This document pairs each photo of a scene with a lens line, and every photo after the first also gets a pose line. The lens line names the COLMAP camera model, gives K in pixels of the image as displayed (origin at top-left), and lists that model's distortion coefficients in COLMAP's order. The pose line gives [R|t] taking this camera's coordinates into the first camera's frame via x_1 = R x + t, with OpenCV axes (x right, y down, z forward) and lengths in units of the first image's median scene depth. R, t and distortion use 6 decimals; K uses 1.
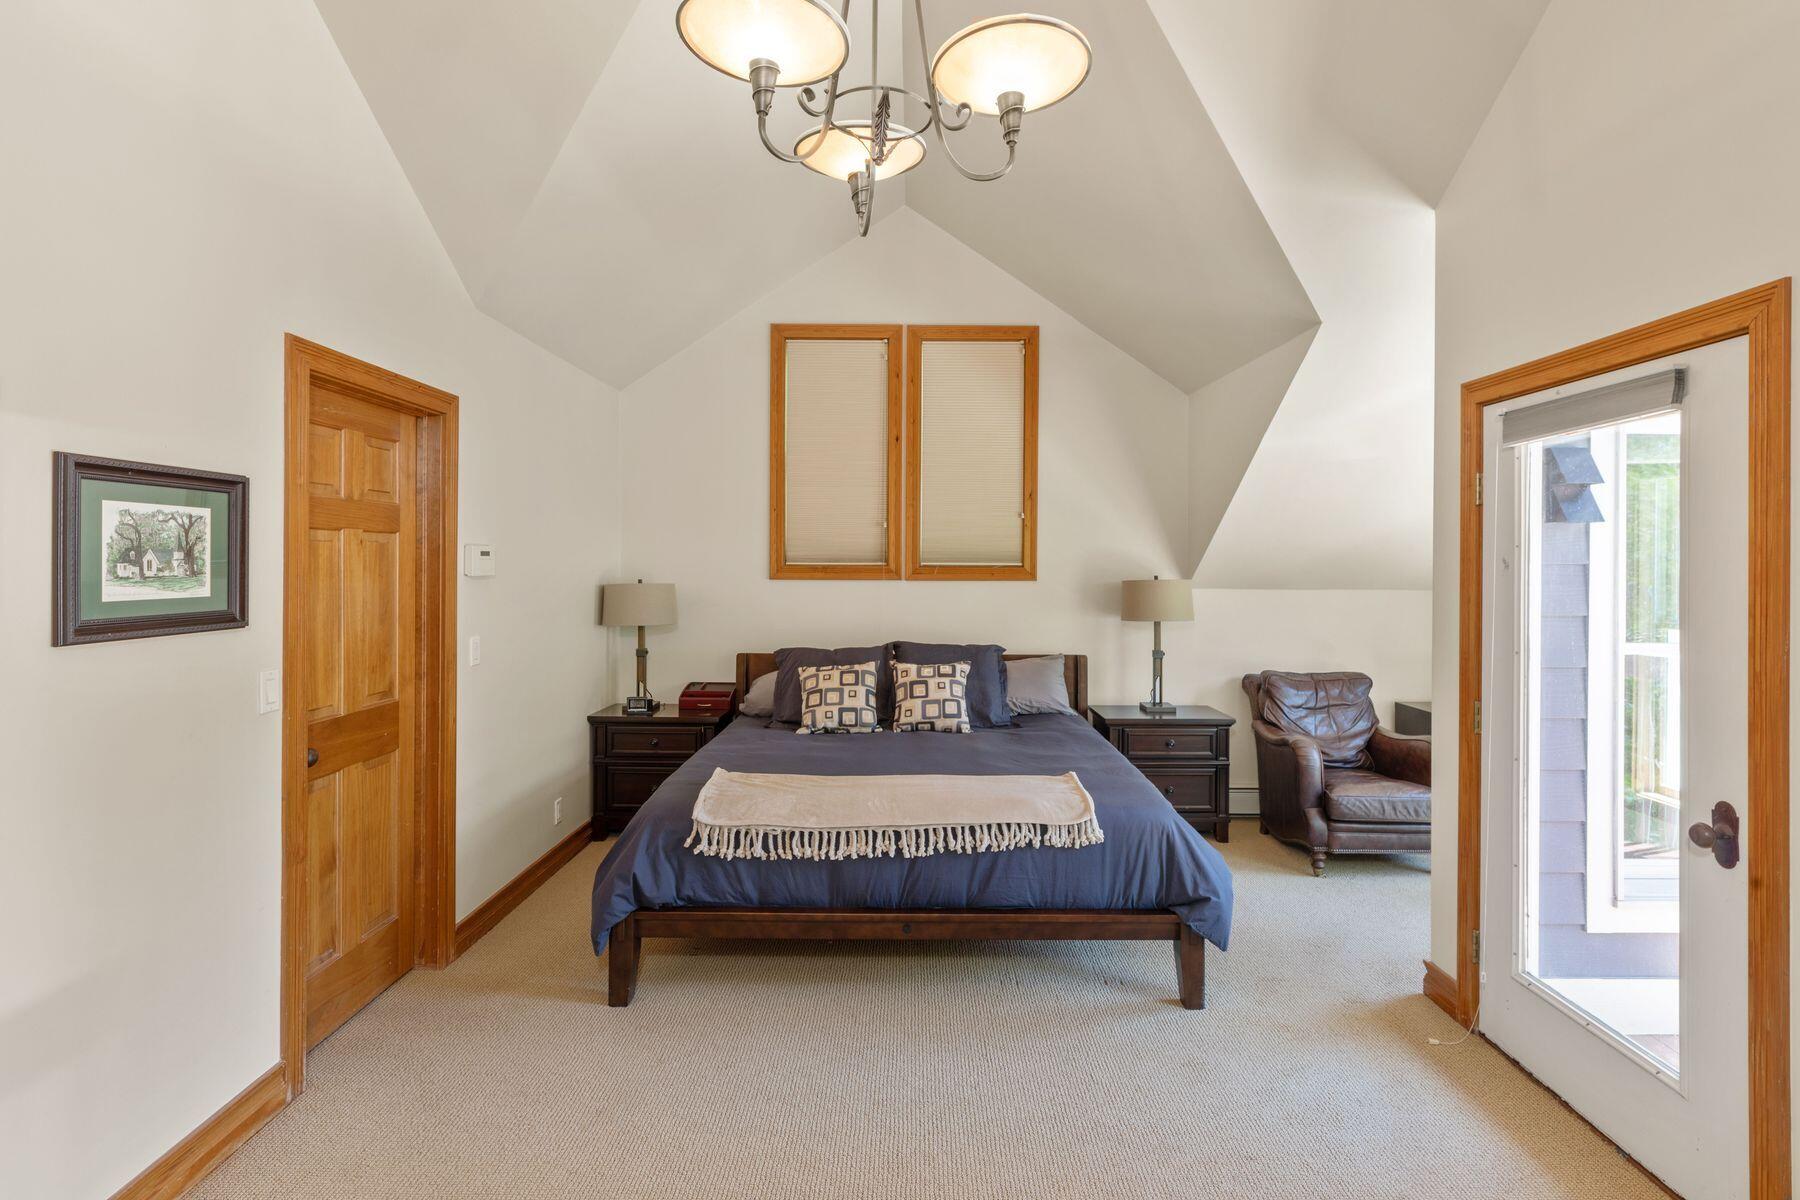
lens RADIAL K [[862.9, 0, 908.3], [0, 862.9, 567.6], [0, 0, 1]] dist [-0.000217, -0.000034]
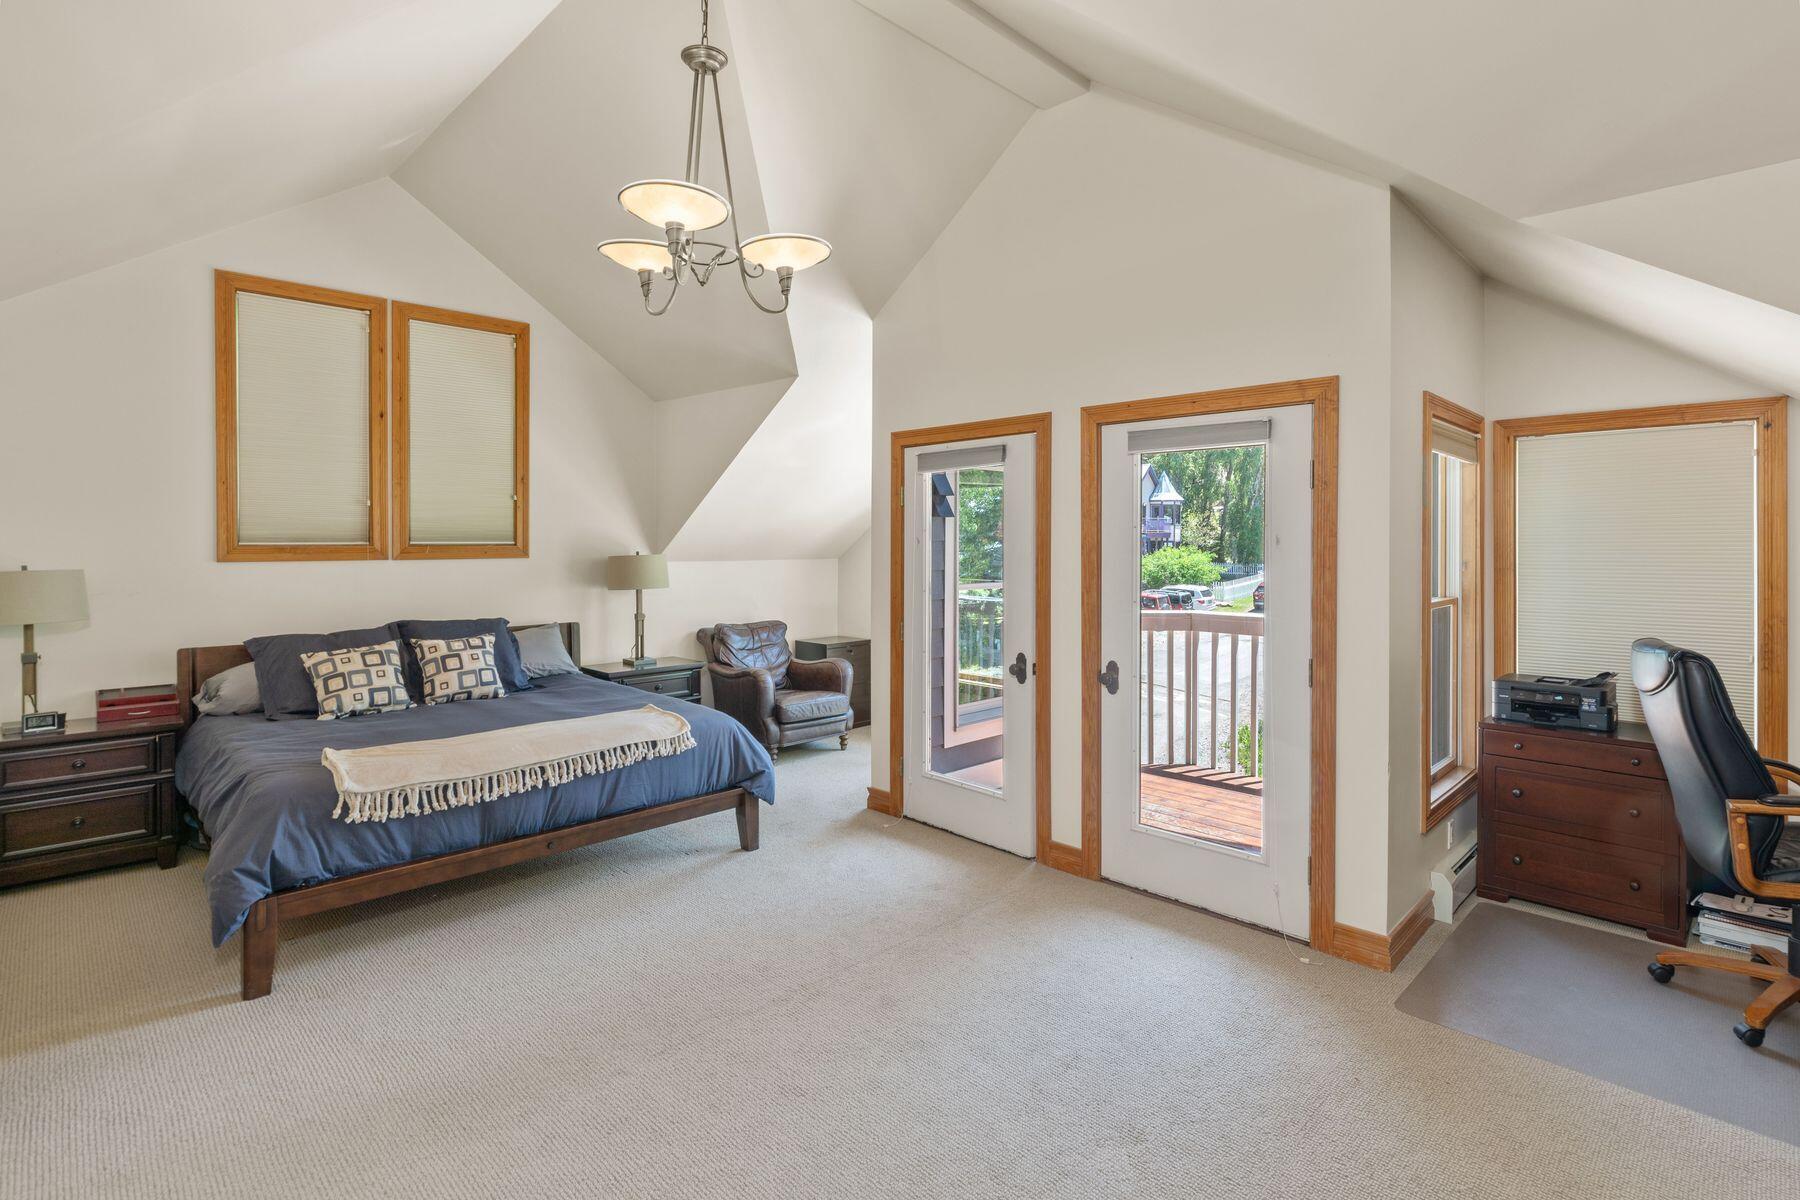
lens RADIAL K [[862.9, 0, 908.3], [0, 862.9, 567.6], [0, 0, 1]] dist [-0.000217, -0.000034]
pose [[0.718353, -0.026995, 0.695155, -0.319229], [0.007937, 0.999500, 0.030612, -0.002227], [-0.695633, -0.016472, 0.718208, -0.141234]]
